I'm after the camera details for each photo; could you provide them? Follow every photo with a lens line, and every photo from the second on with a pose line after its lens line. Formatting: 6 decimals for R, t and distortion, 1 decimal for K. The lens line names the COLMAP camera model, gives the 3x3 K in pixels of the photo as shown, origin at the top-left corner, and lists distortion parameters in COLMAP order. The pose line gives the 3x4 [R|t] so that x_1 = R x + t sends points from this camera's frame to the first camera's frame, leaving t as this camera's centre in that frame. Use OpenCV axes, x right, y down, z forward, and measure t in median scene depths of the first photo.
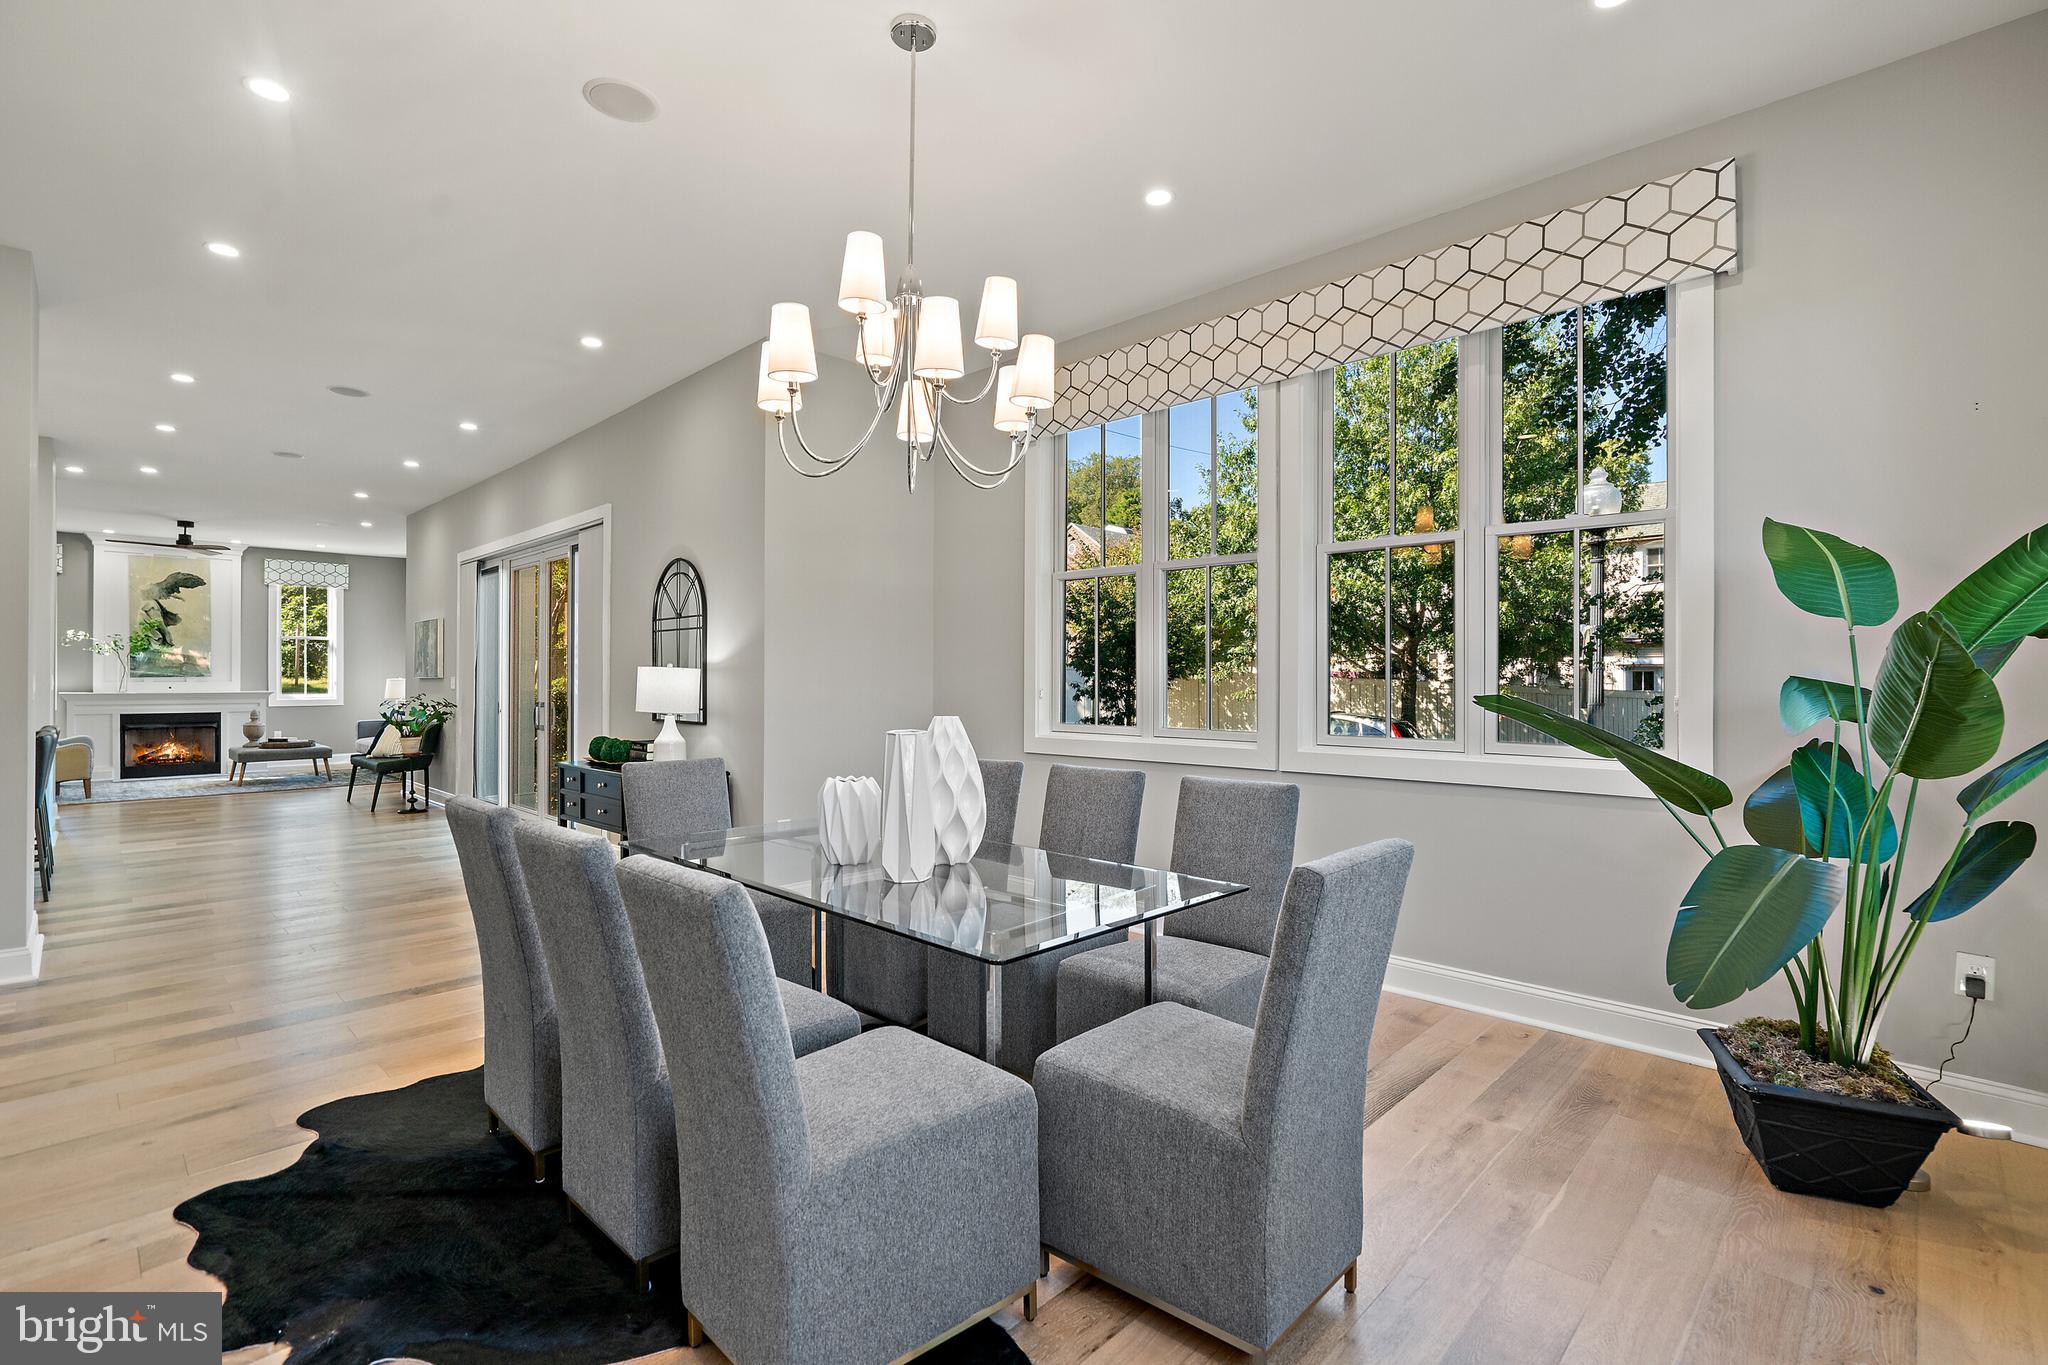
lens RADIAL K [[933.4, 0, 1042.6], [0, 933.4, 681.2], [0, 0, 1]] dist [-0.003907, 0.002721]
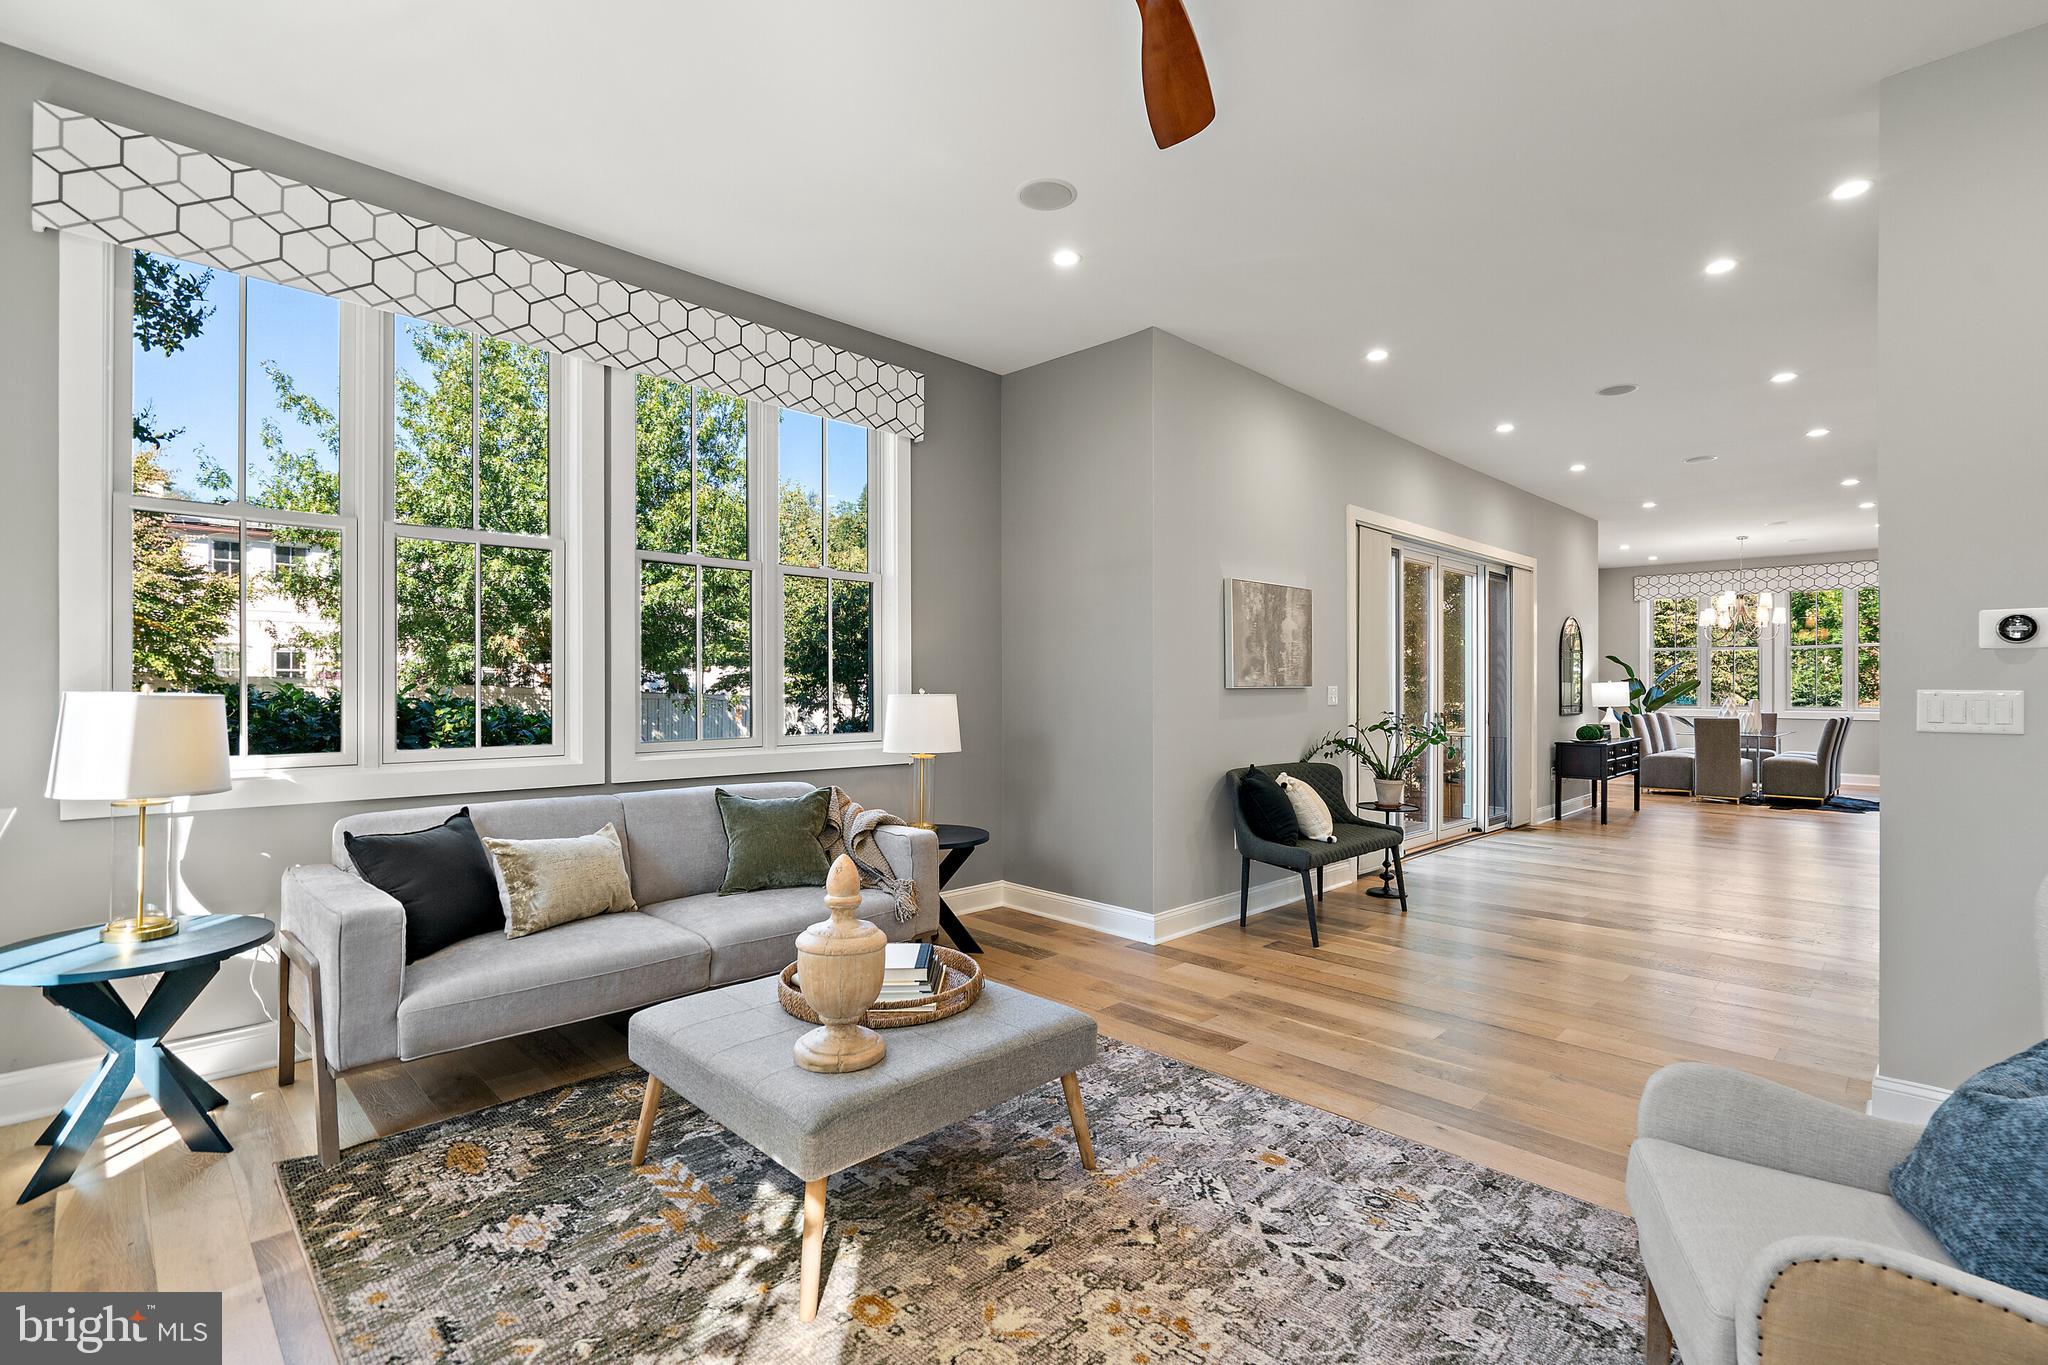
lens RADIAL K [[933.4, 0, 1032.4], [0, 933.4, 689.6], [0, 0, 1]] dist [-0.003907, 0.002721]
pose [[0.022766, -0.002633, 0.999737, -1.009142], [0.003151, 0.999992, 0.002562, -0.003732], [-0.999736, 0.003092, 0.022774, 0.935265]]
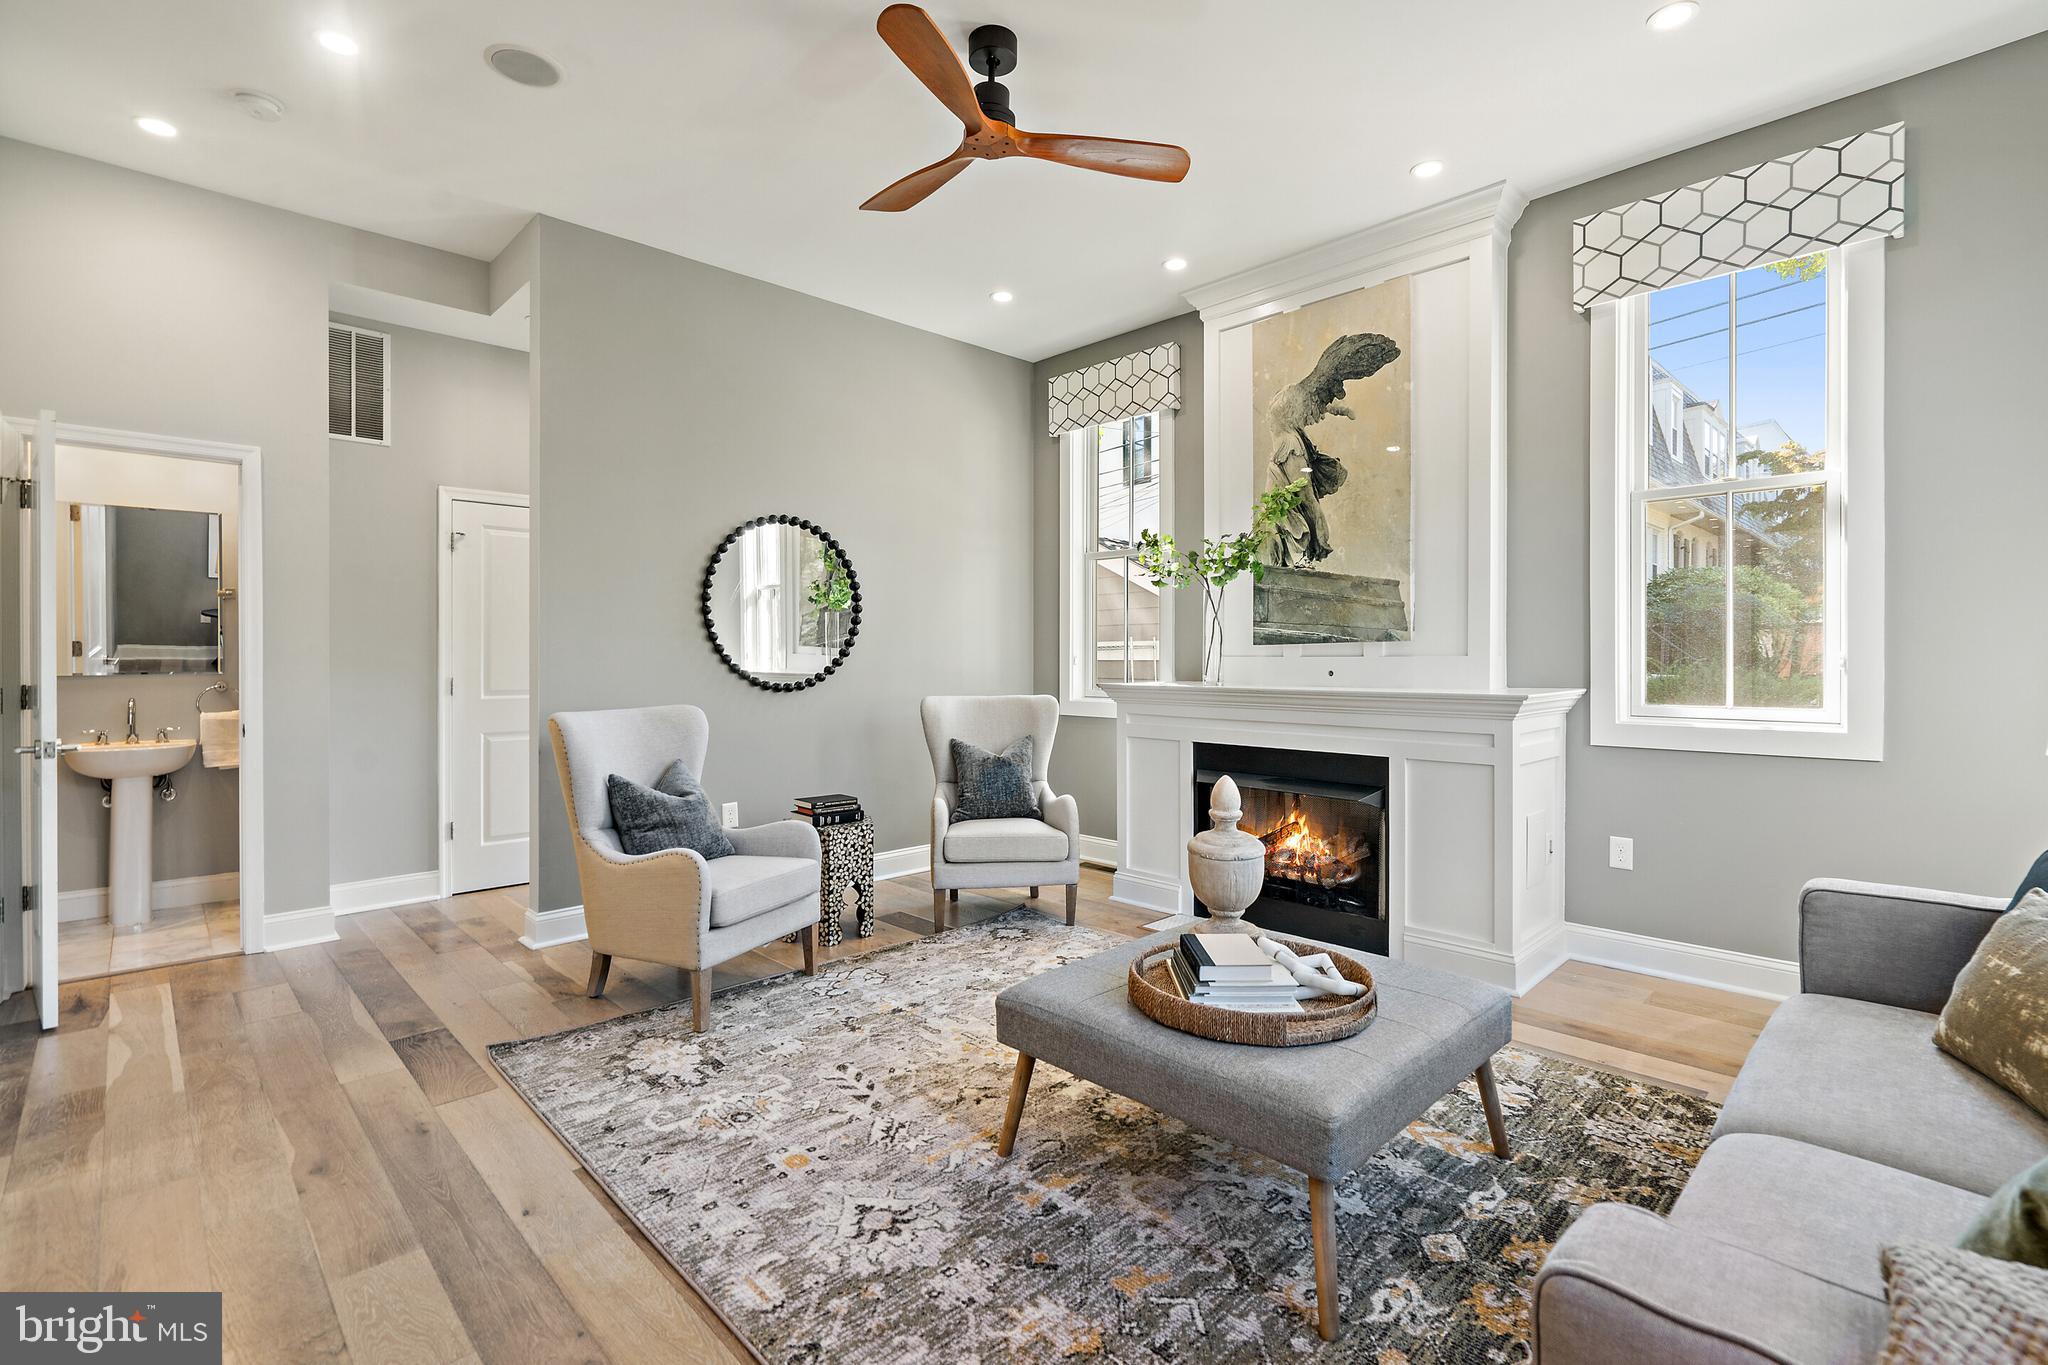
lens RADIAL K [[933.4, 0, 1041.1], [0, 933.4, 656.8], [0, 0, 1]] dist [-0.003907, 0.002721]
pose [[-0.034401, -0.003452, -0.999402, -0.606832], [-0.004803, 0.999983, -0.003288, 0.002426], [0.999397, 0.004687, -0.034417, 0.941132]]
